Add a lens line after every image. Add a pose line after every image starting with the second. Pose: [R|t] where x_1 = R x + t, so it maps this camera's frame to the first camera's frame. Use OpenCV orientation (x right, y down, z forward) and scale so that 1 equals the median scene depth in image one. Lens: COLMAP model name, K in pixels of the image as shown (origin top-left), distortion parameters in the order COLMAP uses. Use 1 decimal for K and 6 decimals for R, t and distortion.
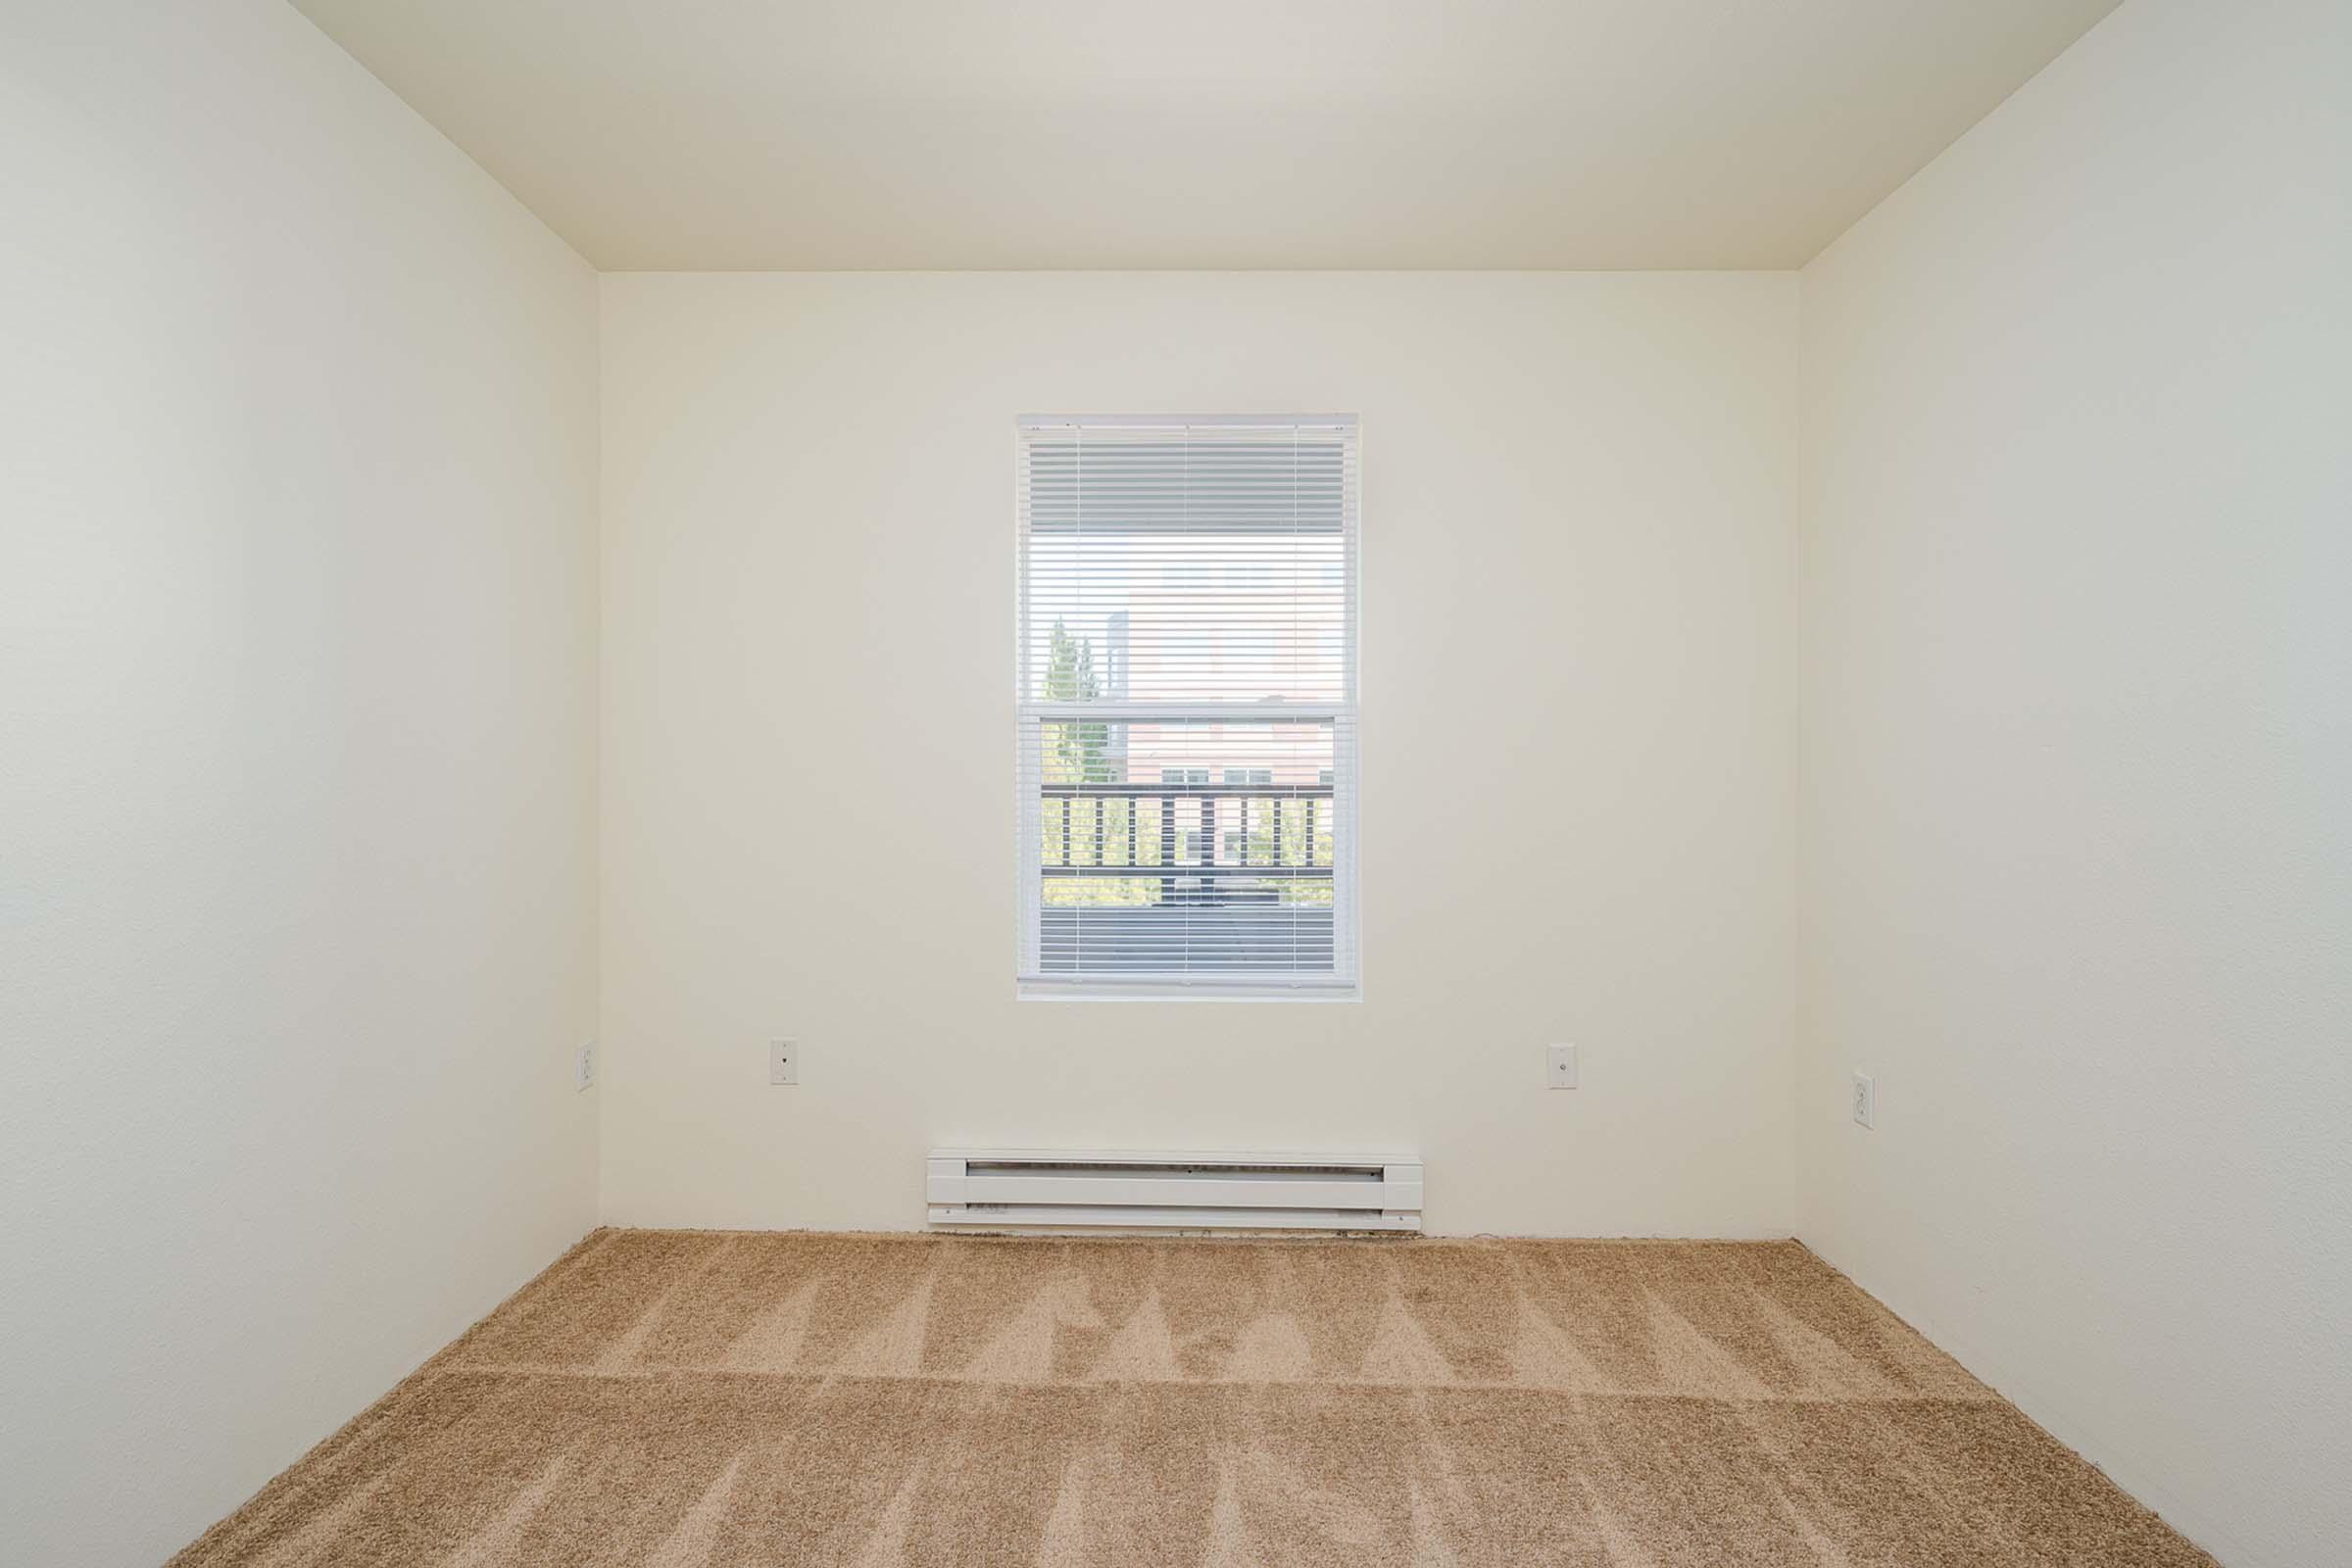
lens RADIAL K [[1189.0, 0, 1178.2], [0, 1189.0, 791.7], [0, 0, 1]] dist [-0.001022, -0.000257]
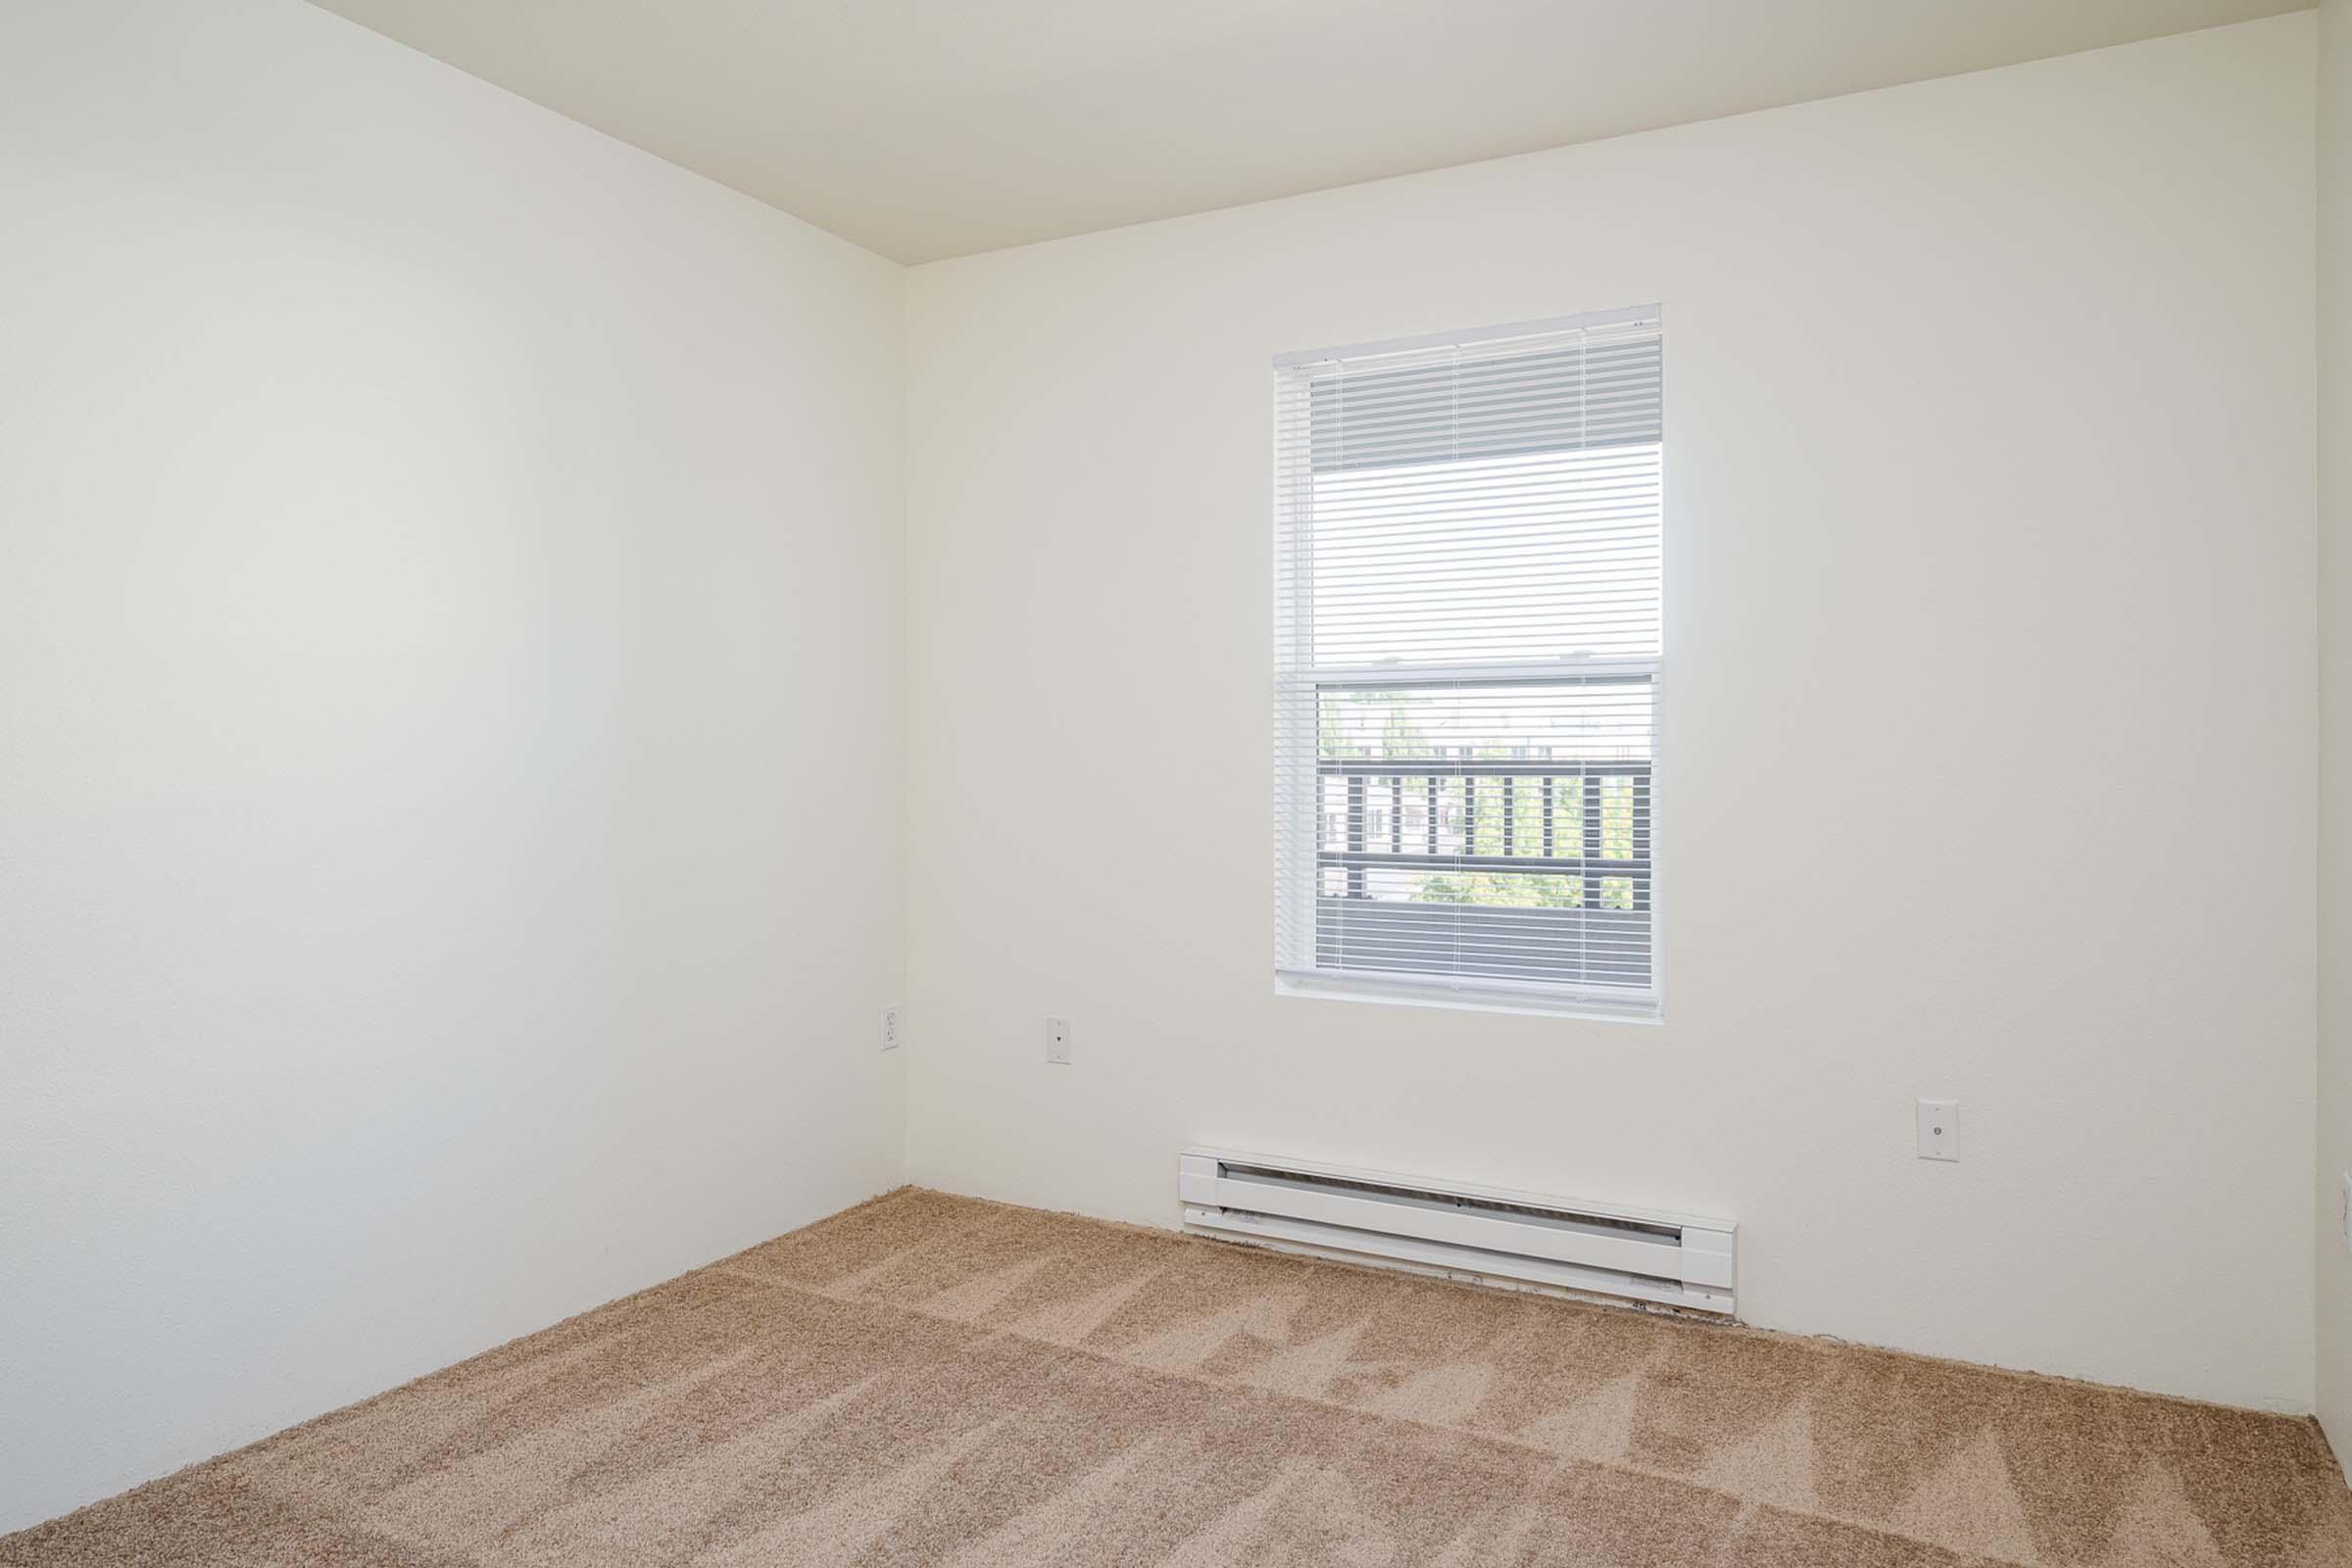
lens RADIAL K [[1517.7, 0, 1173.6], [0, 1517.7, 775.4], [0, 0, 1]] dist [-0.002656, 0.003545]
pose [[0.892371, 0.003067, -0.451292, 0.351170], [-0.000618, 0.999984, 0.005576, 0.000073], [0.451302, -0.004697, 0.892359, -0.086708]]
